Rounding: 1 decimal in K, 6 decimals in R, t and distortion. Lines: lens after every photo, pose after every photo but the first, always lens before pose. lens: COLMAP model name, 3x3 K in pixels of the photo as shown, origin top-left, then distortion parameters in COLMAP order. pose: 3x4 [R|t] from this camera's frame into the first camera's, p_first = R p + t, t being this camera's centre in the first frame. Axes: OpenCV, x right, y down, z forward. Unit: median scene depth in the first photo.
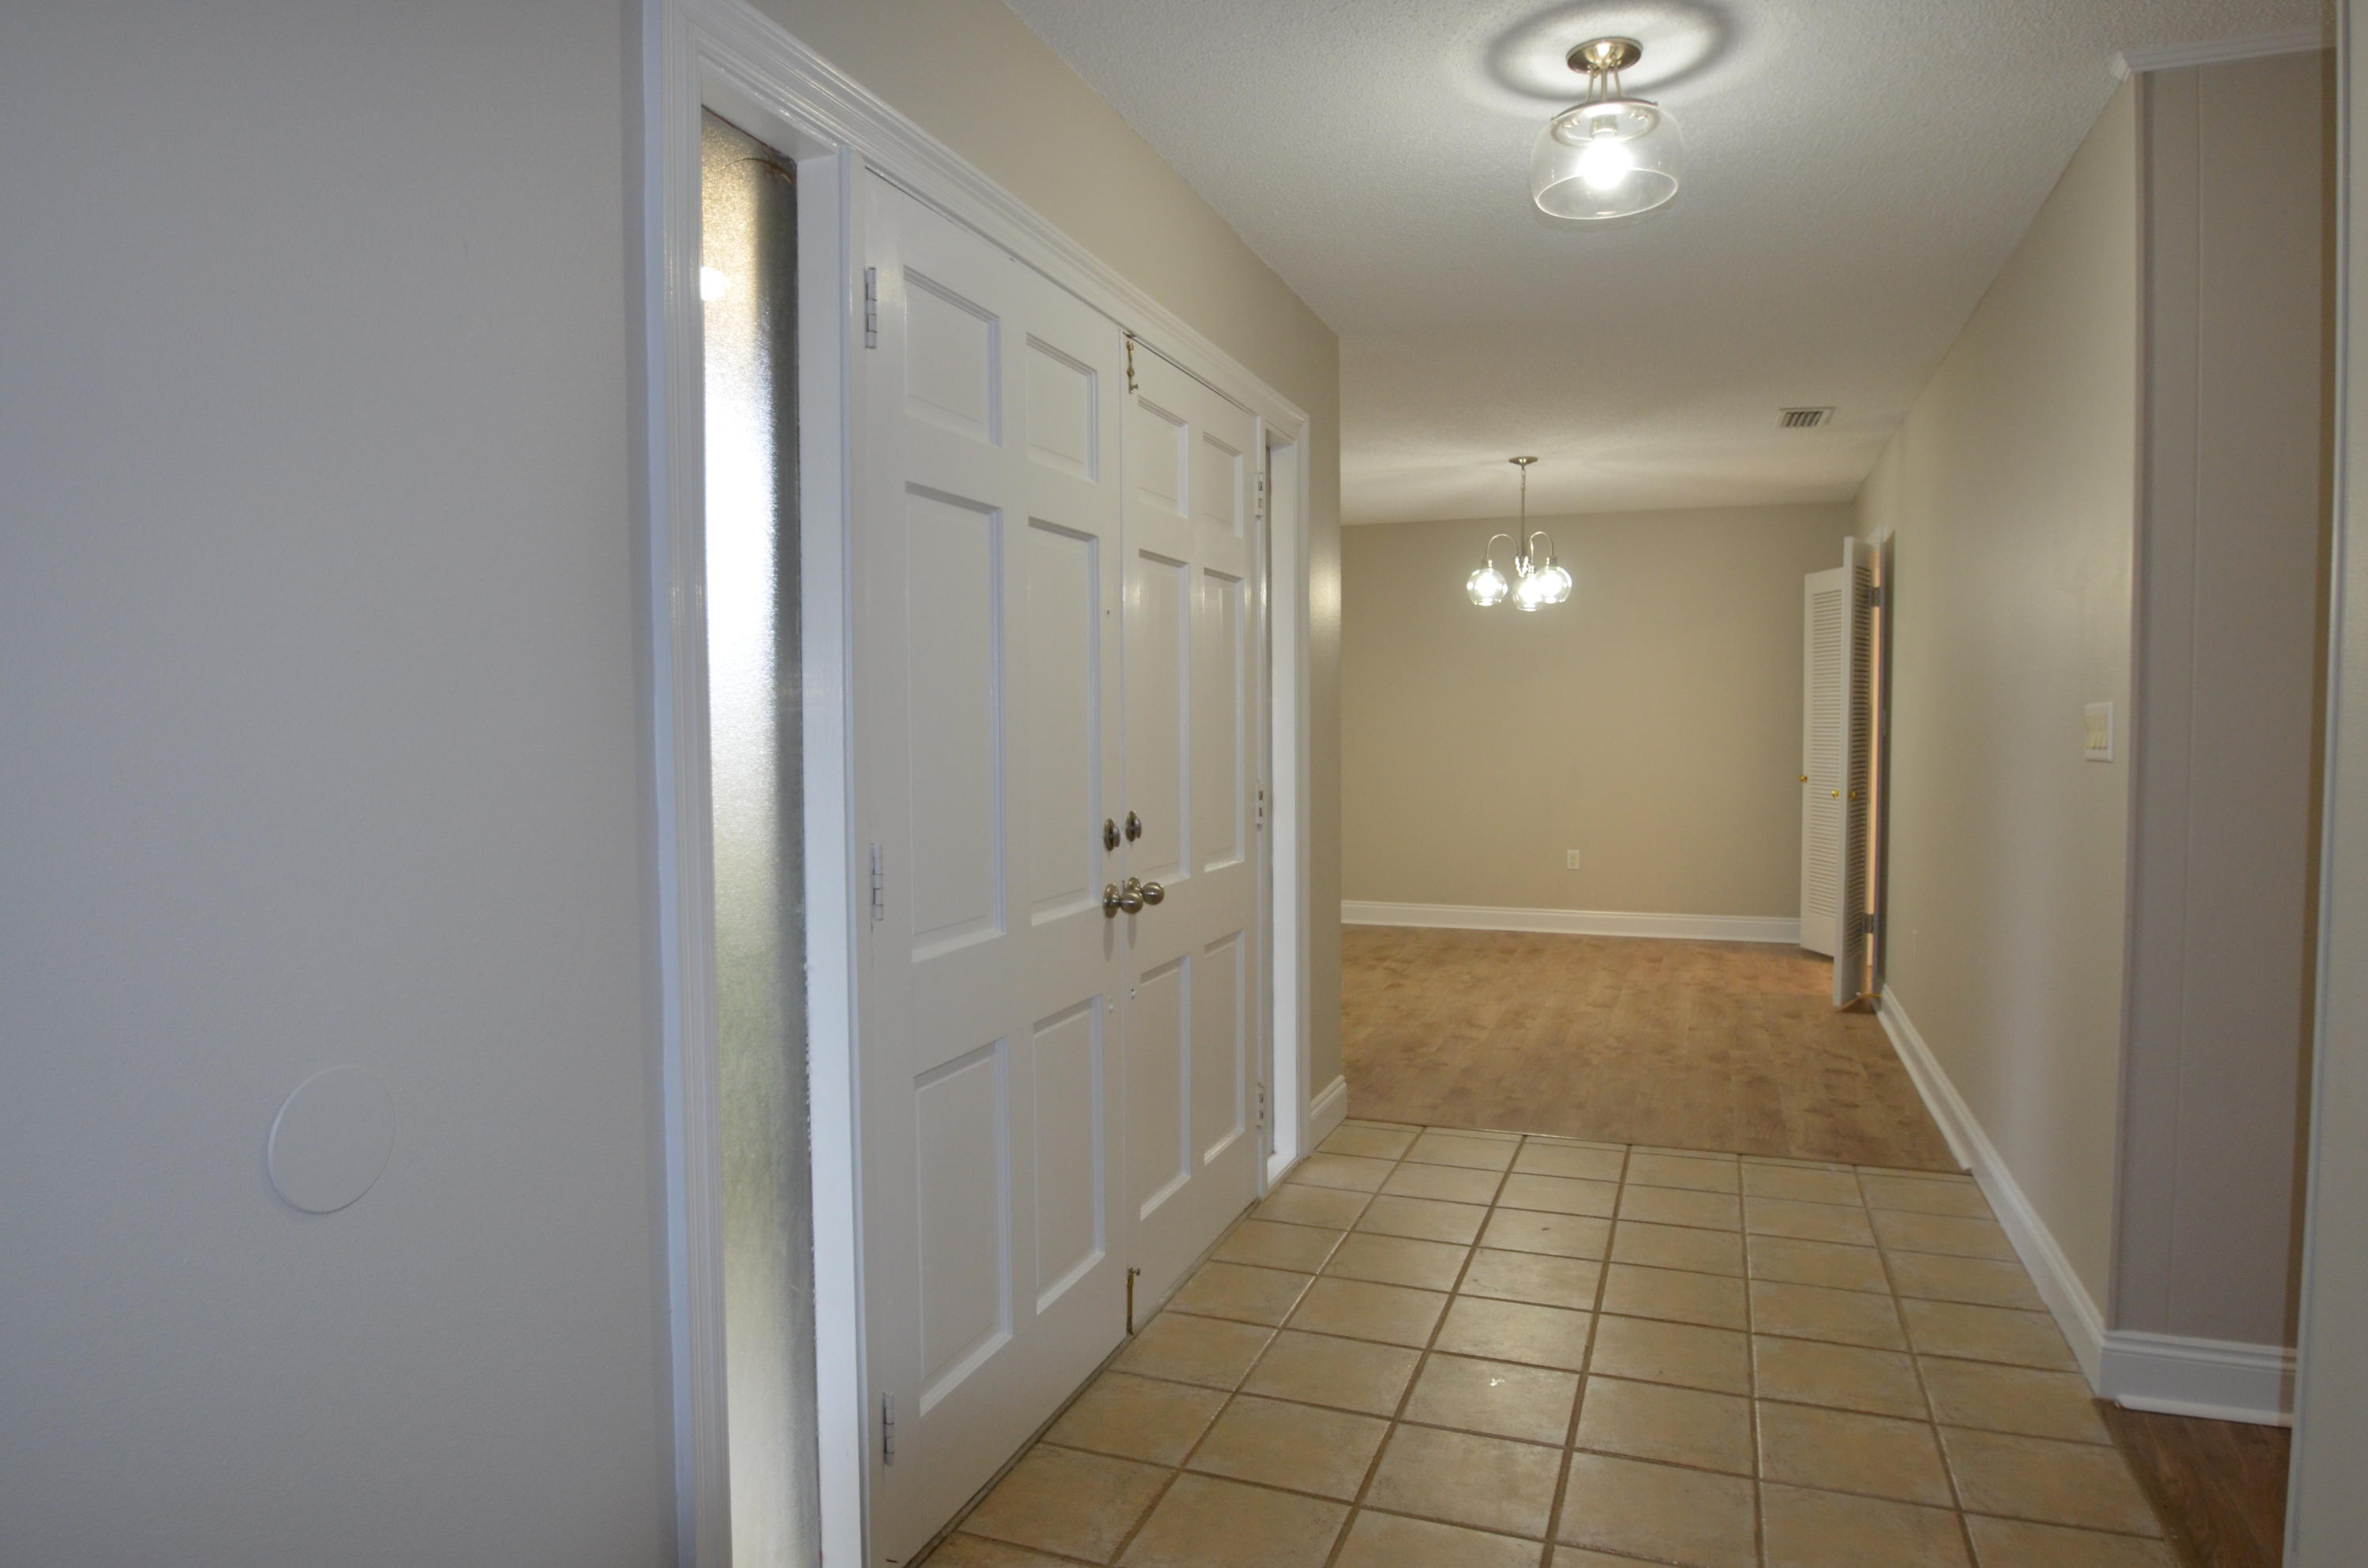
lens RADIAL K [[1436.5, 0, 1164.2], [0, 1436.5, 791.7], [0, 0, 1]] dist [-0.043094, -0.007443]
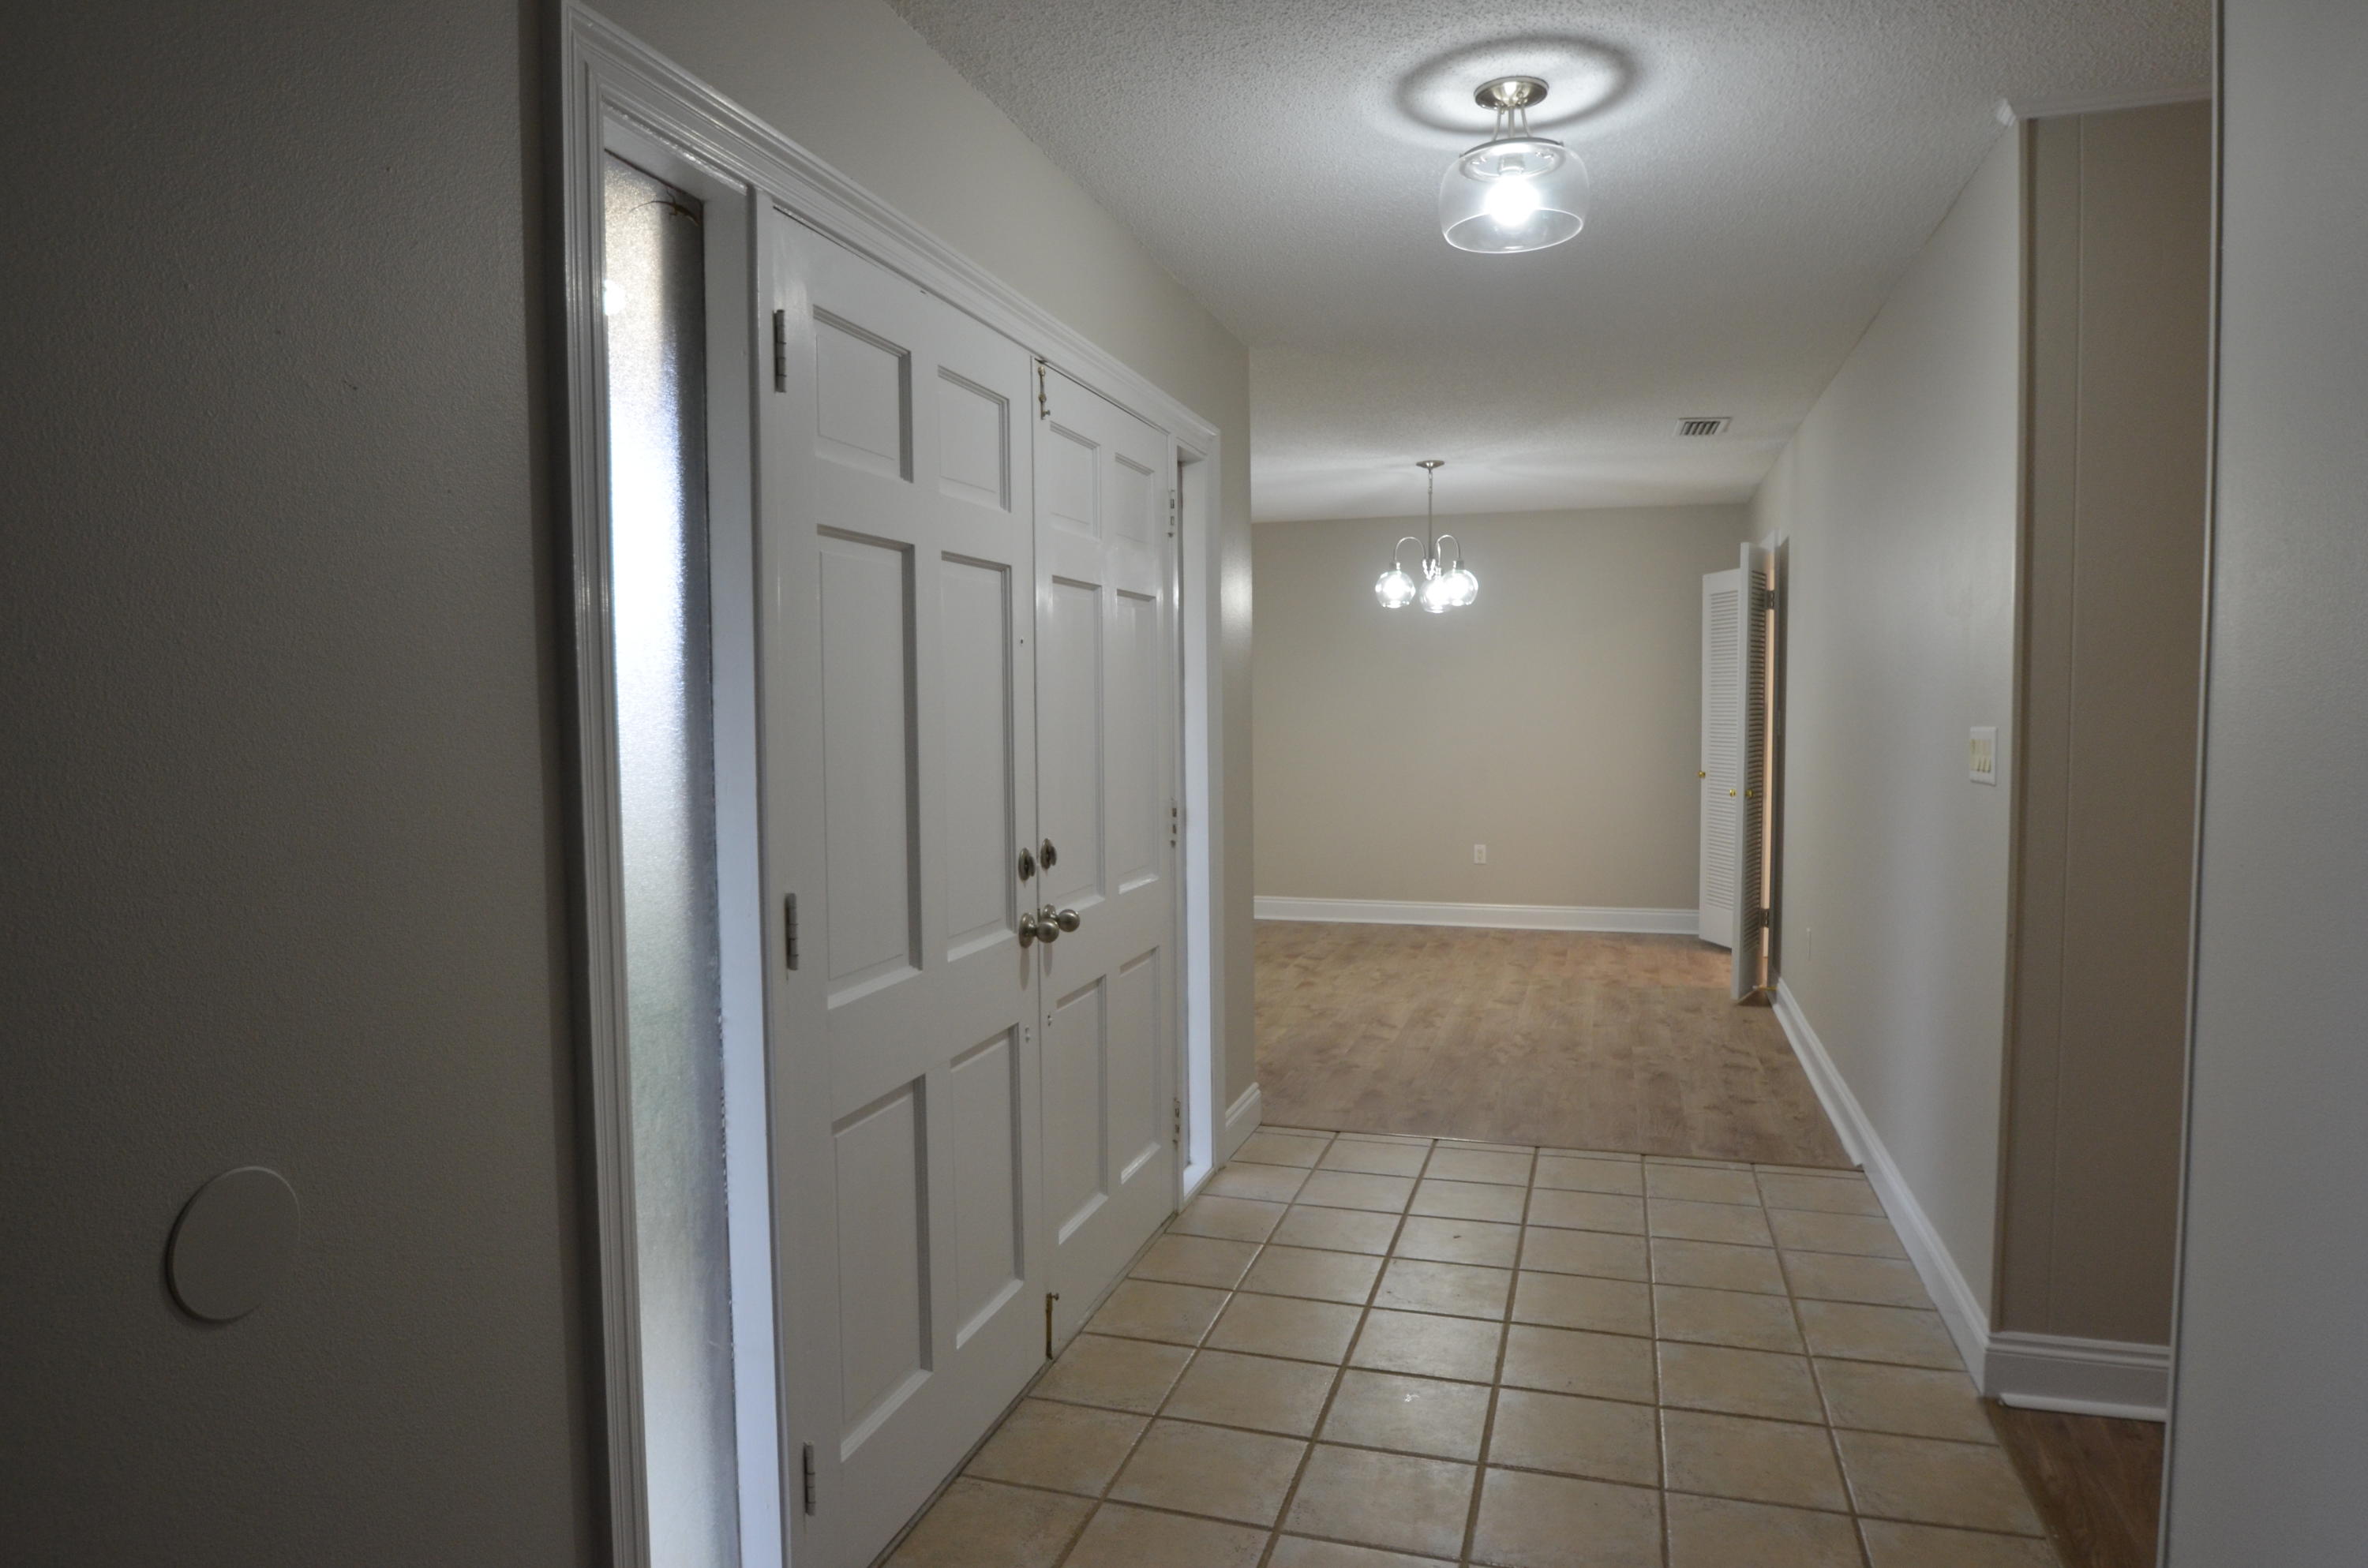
lens RADIAL K [[1436.5, 0, 1168.4], [0, 1436.5, 791.0], [0, 0, 1]] dist [-0.043094, -0.007443]
pose [[0.997854, -0.007458, 0.065050, -0.002840], [0.006752, 0.999916, 0.011065, -0.029301], [-0.065127, -0.010602, 0.997821, -0.002345]]
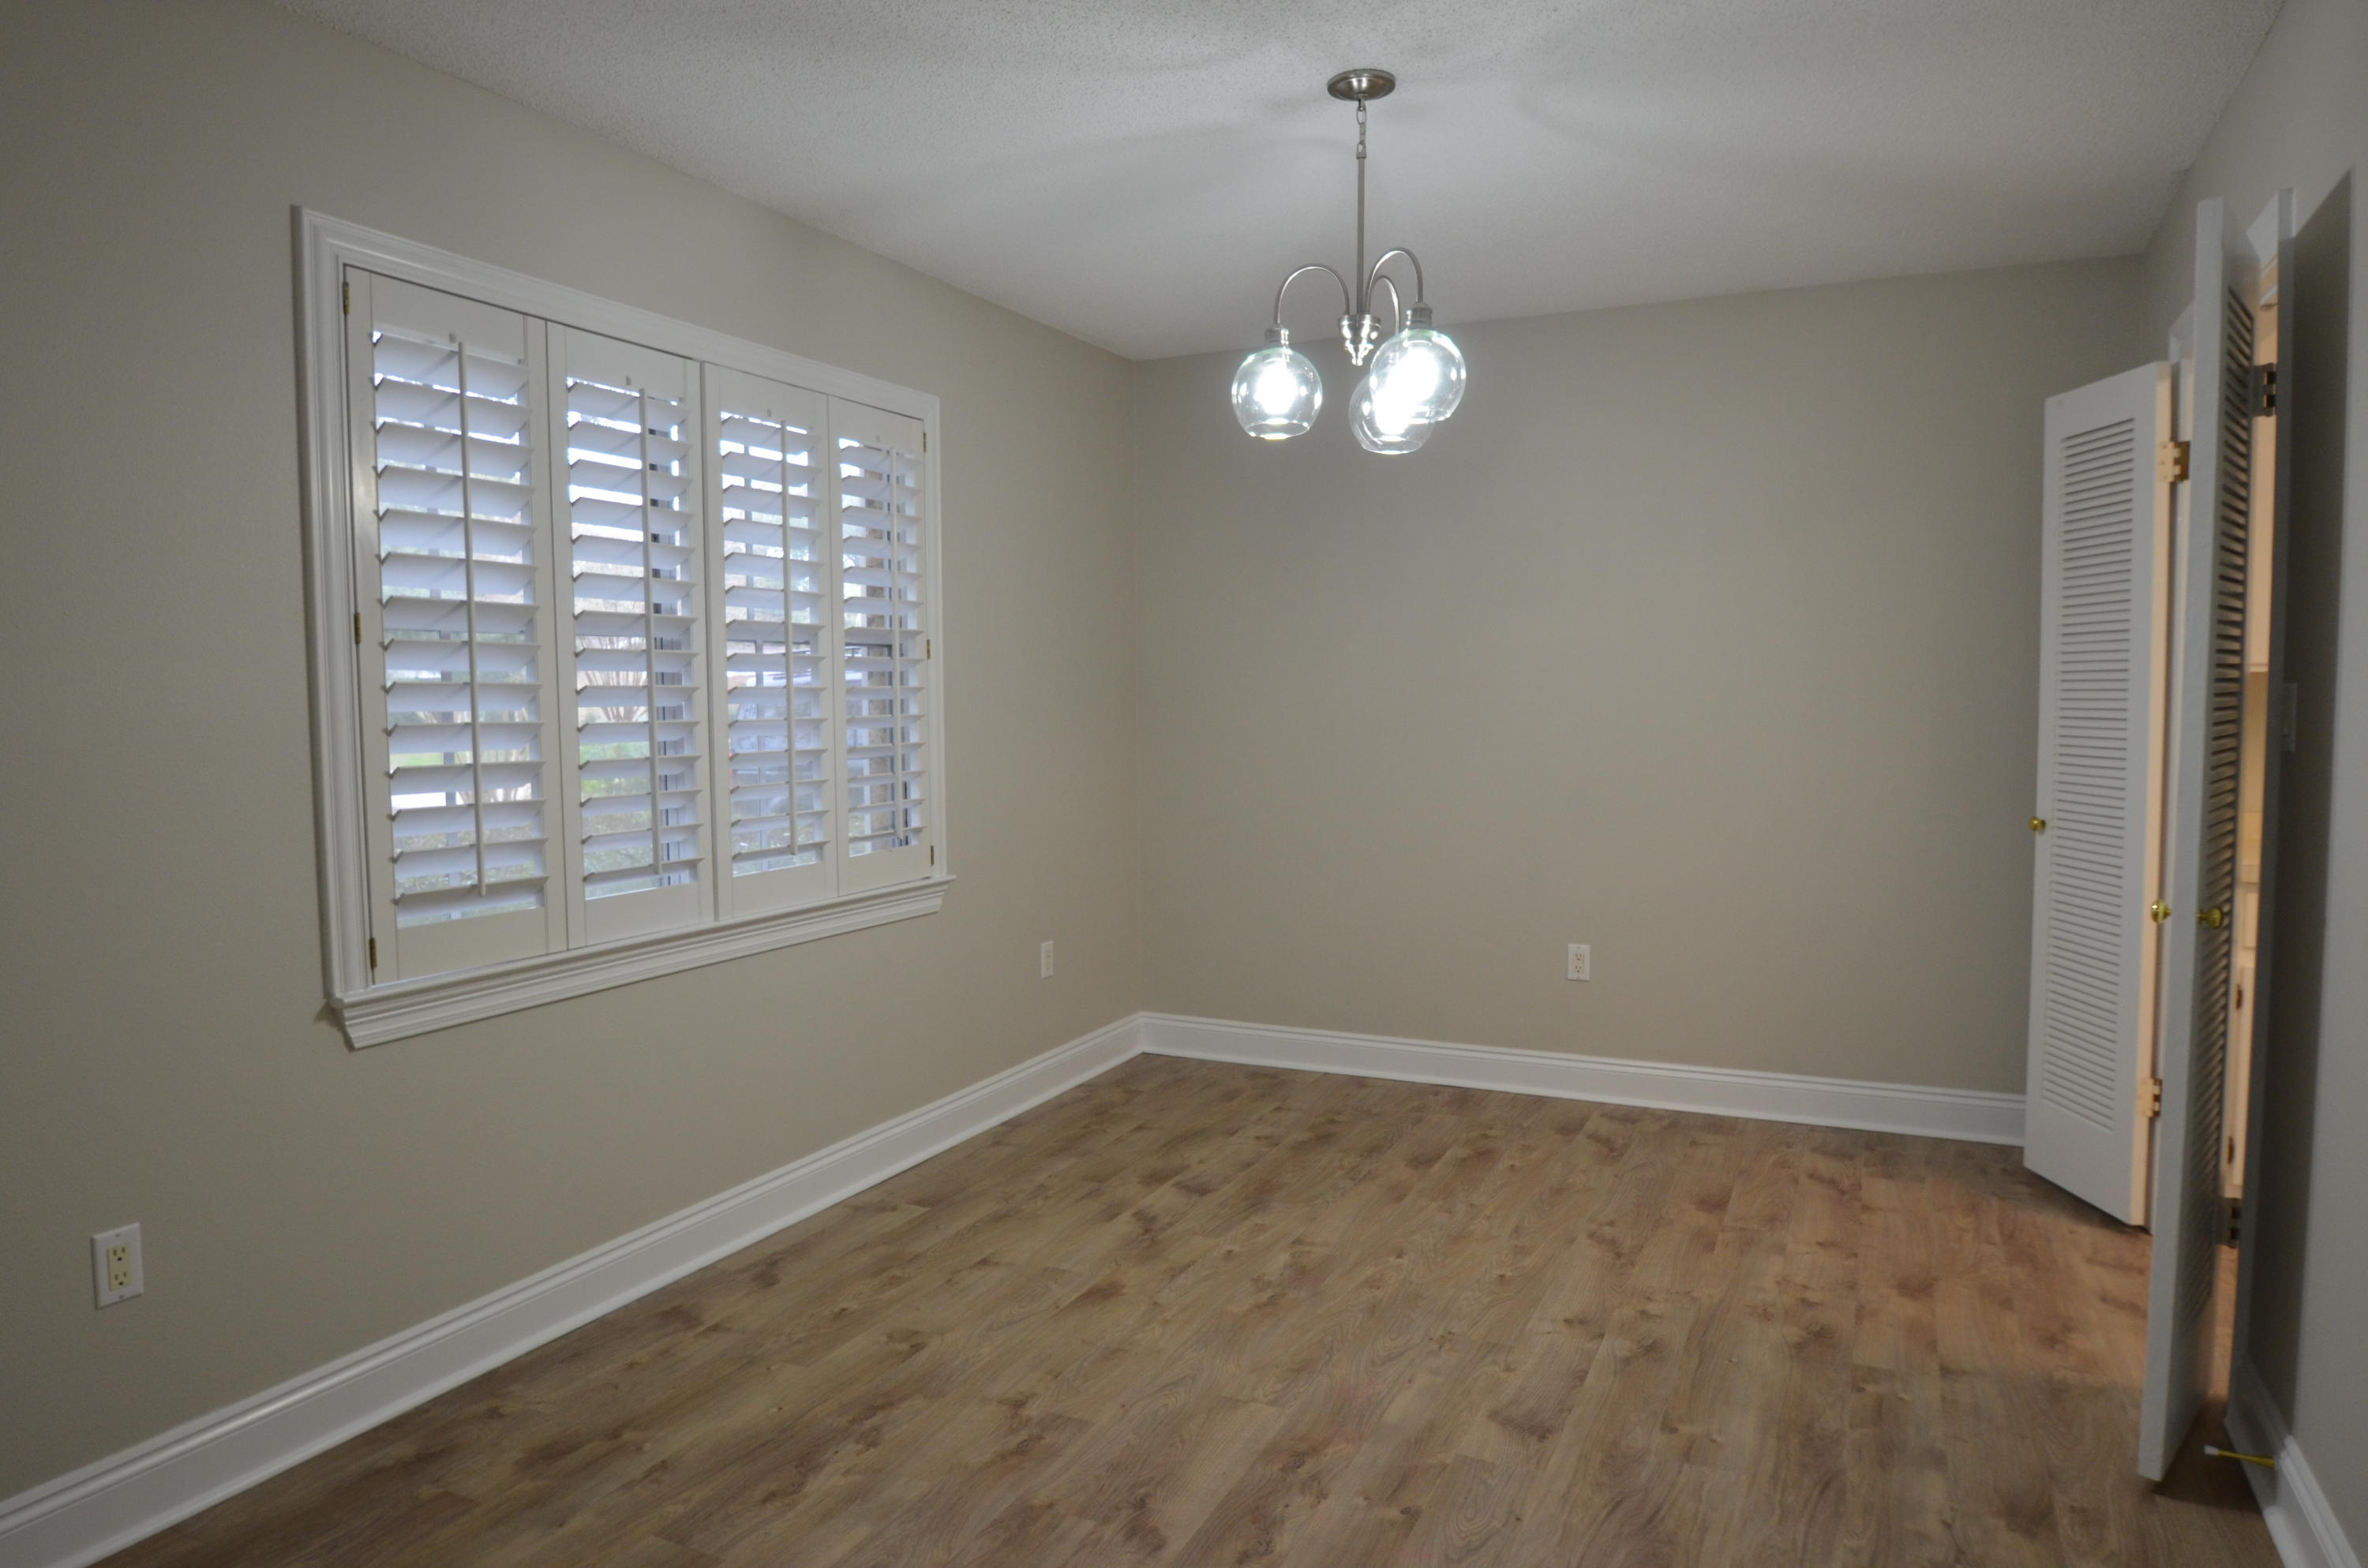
lens RADIAL K [[1453.2, 0, 1180.8], [0, 1453.2, 784.2], [0, 0, 1]] dist [-0.035850, -0.004122]
pose [[0.996080, 0.004503, -0.088345, 0.529107], [-0.003175, 0.999880, 0.015173, -0.076767], [0.088402, -0.014833, 0.995974, 1.280766]]
